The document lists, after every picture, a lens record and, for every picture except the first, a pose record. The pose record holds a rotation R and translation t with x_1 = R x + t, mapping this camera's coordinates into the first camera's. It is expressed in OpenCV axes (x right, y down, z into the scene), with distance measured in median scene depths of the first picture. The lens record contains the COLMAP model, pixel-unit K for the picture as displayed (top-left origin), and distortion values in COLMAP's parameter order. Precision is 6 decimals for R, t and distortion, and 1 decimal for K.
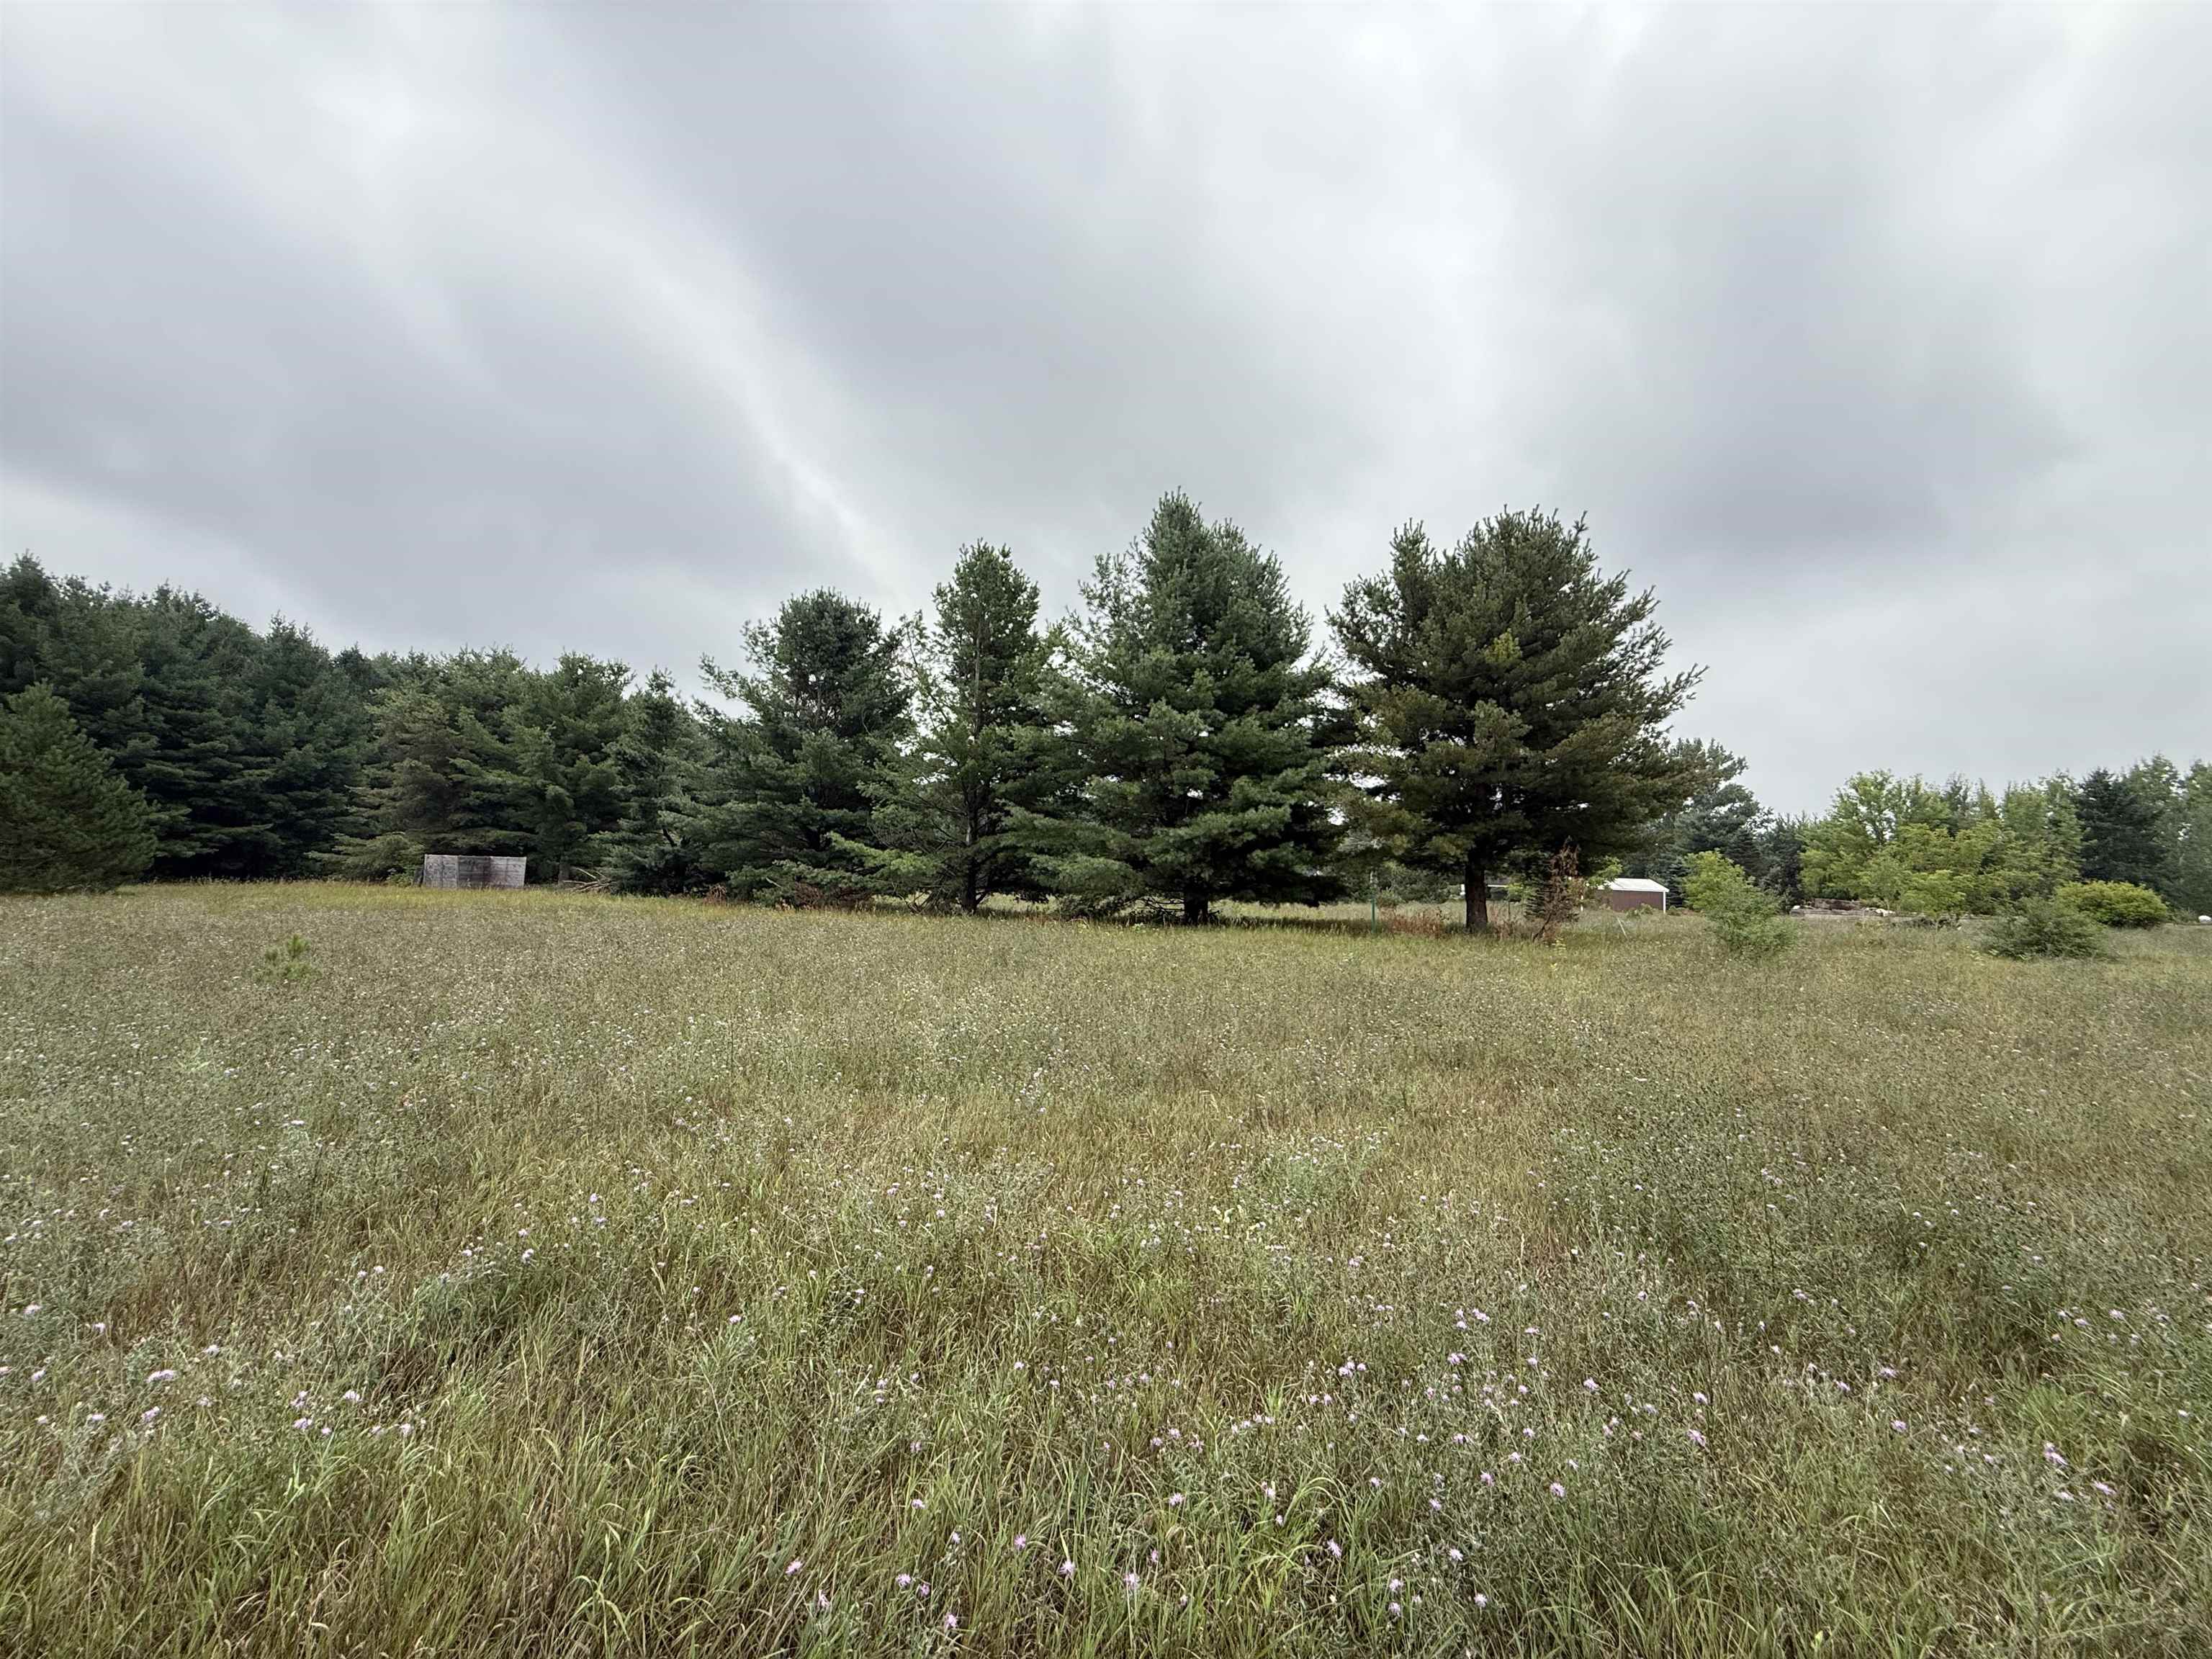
lens RADIAL K [[877.2, 0, 1088.1], [0, 877.2, 825.7], [0, 0, 1]] dist [-0.005729, 0.001075]
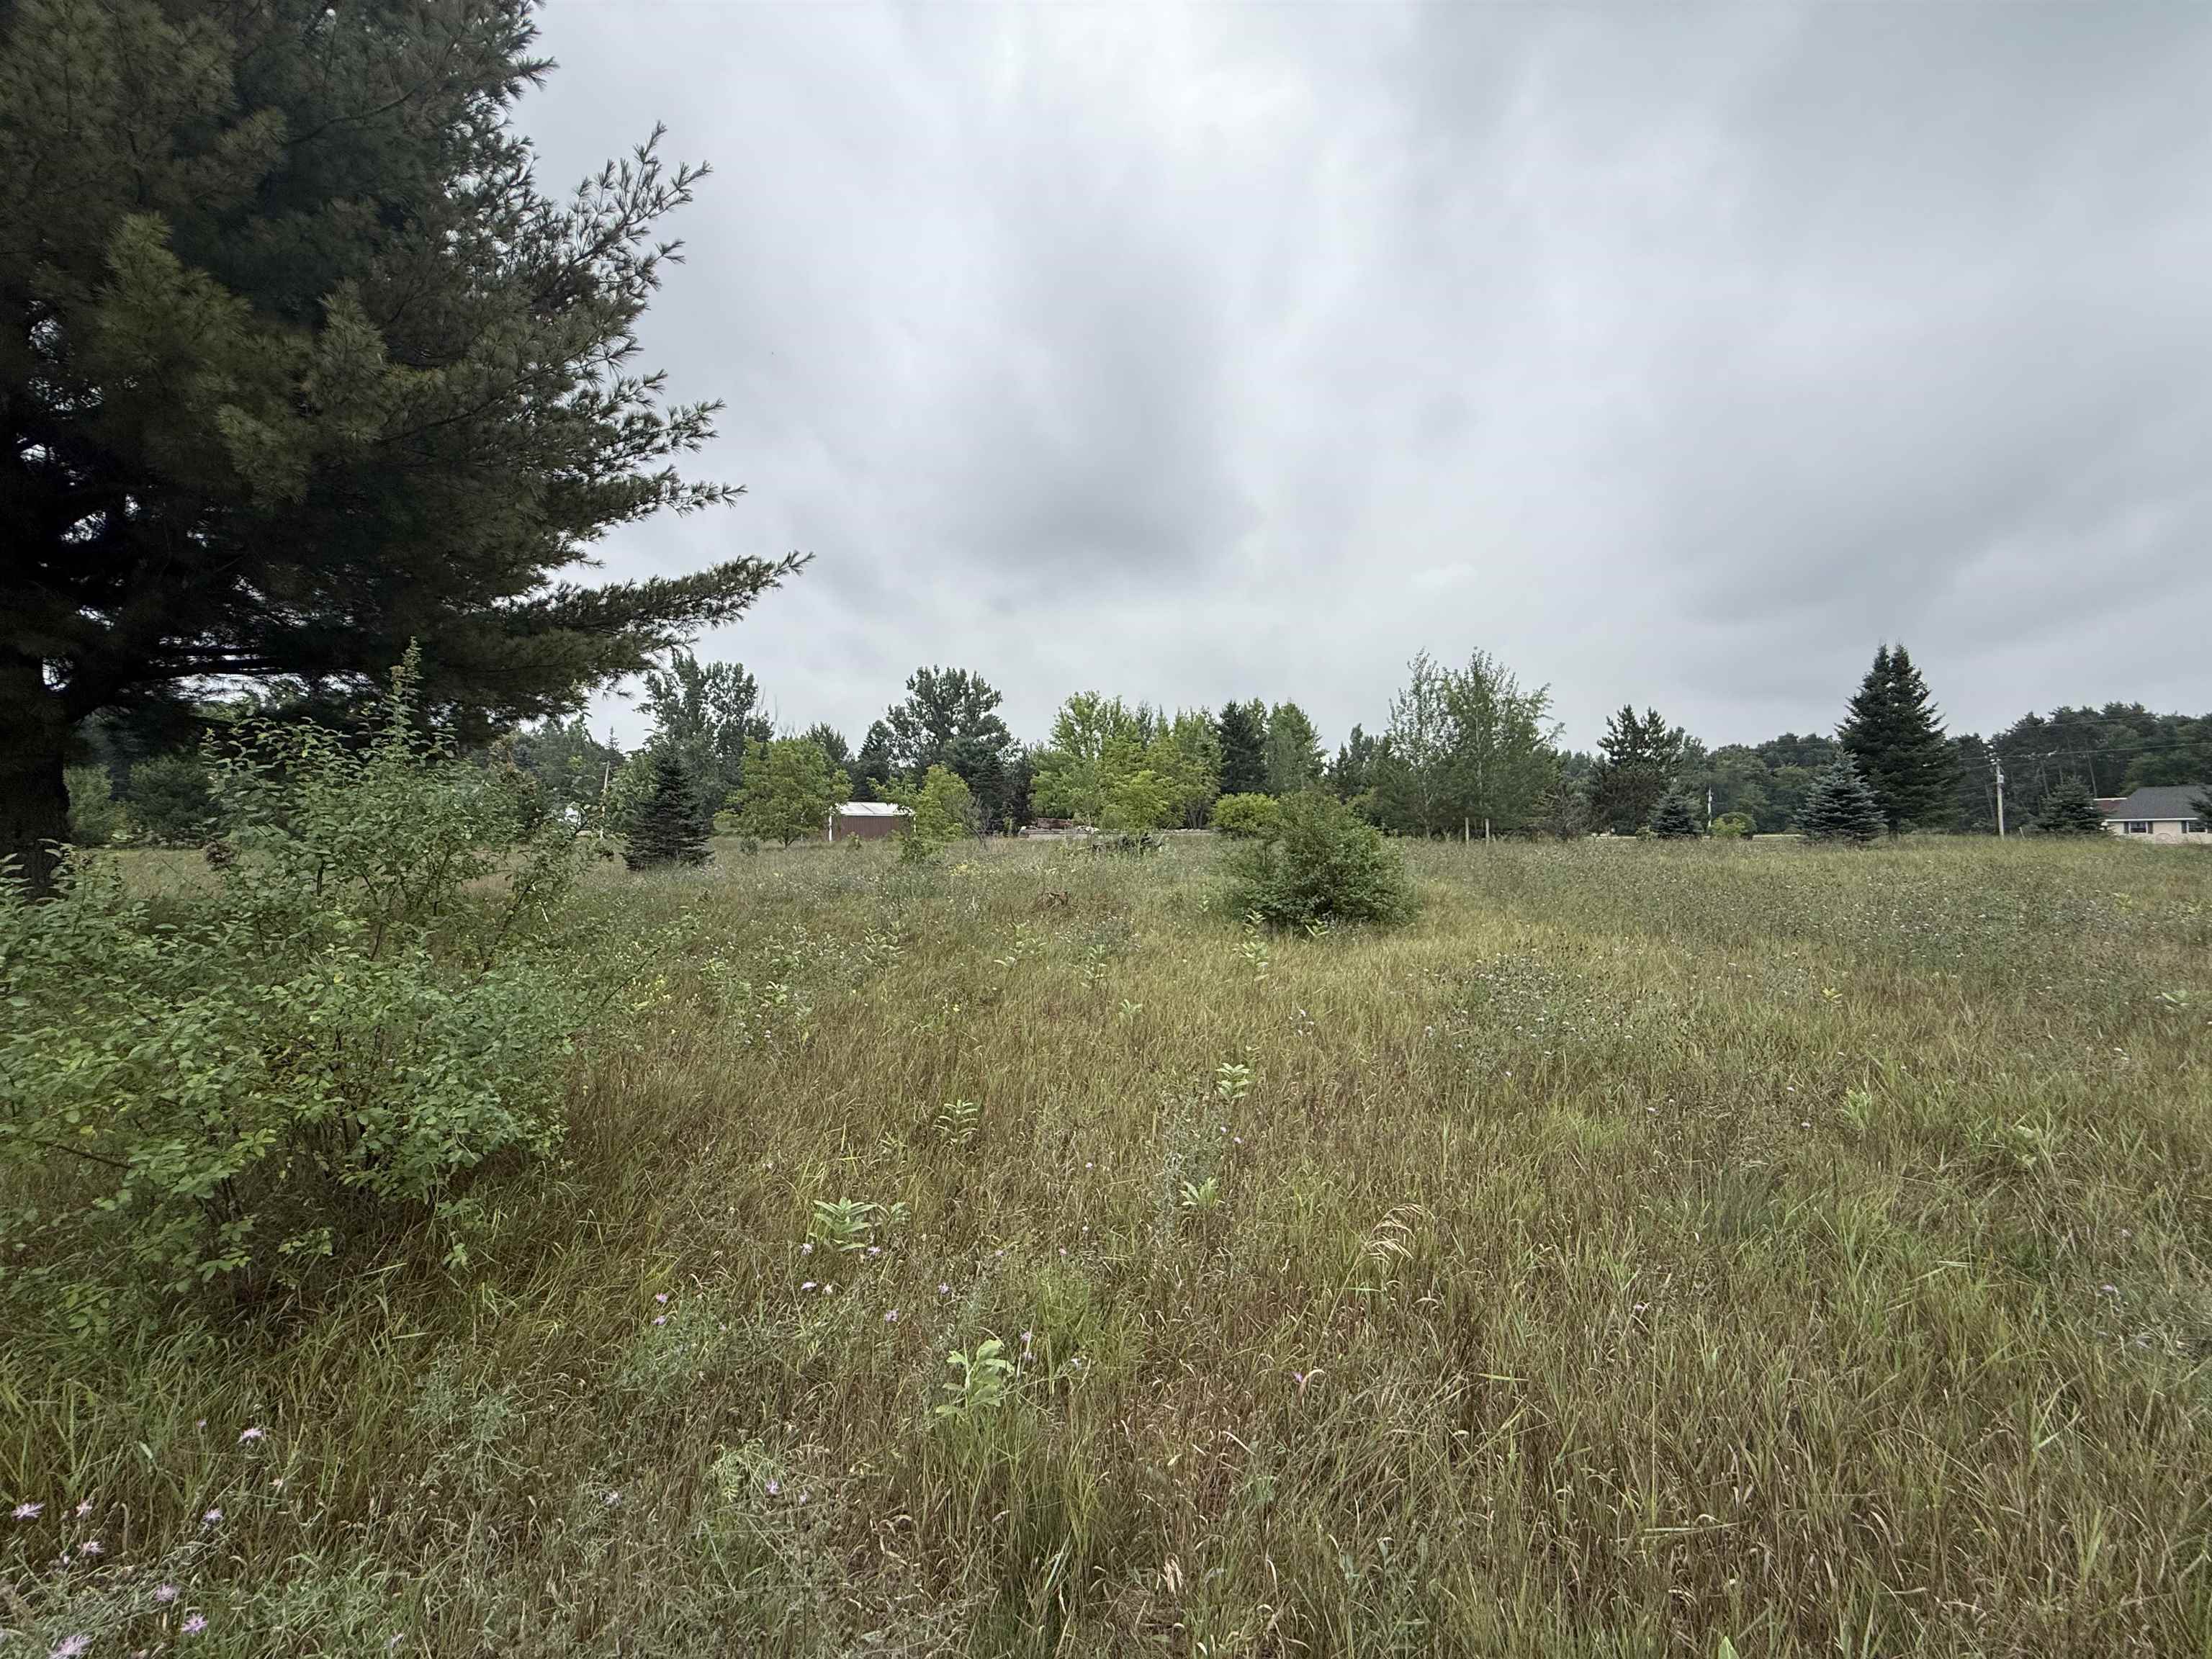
lens RADIAL K [[877.2, 0, 1110.3], [0, 877.2, 832.5], [0, 0, 1]] dist [-0.005729, 0.001075]
pose [[0.728880, -0.039886, 0.683479, 0.217580], [-0.017084, 0.996931, 0.076398, 0.022388], [-0.684428, -0.067361, 0.725962, 0.232140]]
